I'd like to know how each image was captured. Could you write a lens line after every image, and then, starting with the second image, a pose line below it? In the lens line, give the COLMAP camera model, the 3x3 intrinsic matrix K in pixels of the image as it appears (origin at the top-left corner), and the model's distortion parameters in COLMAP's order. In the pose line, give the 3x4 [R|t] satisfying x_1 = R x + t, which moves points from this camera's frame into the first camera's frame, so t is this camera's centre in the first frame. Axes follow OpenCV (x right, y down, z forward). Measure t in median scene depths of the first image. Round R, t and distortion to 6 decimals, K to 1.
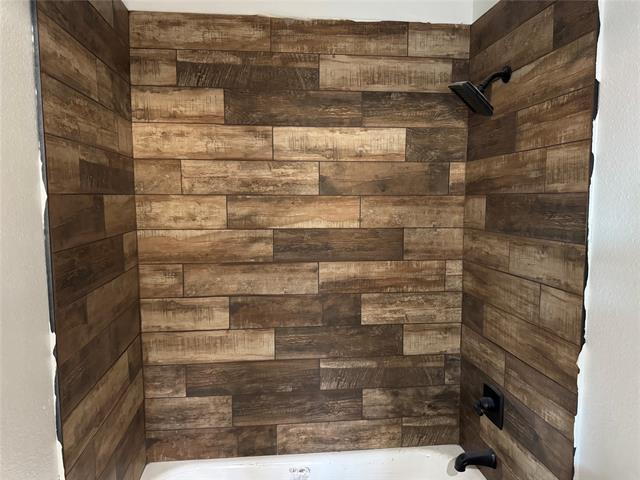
lens RADIAL K [[451.9, 0, 320.0], [0, 451.9, 240.0], [0, 0, 1]] dist [0.095991, -0.147366]
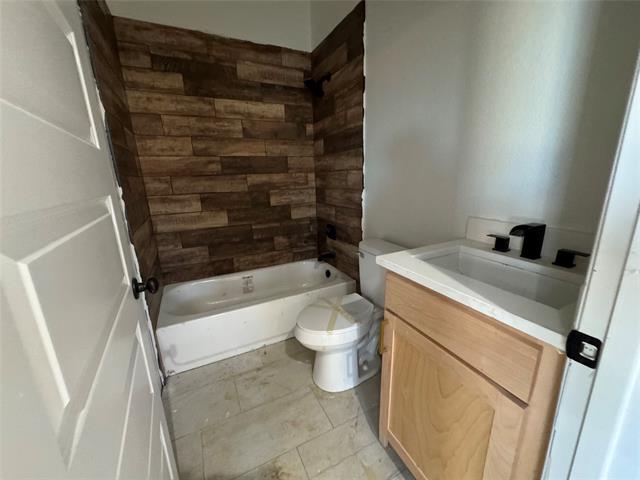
lens RADIAL K [[254.3, 0, 320.7], [0, 254.3, 238.8], [0, 0, 1]] dist [-0.002305, 0.000237]
pose [[0.938897, -0.111492, 0.325642, -0.094436], [0.062645, 0.985635, 0.156839, 0.178464], [-0.338451, -0.126855, 0.932394, -0.184889]]
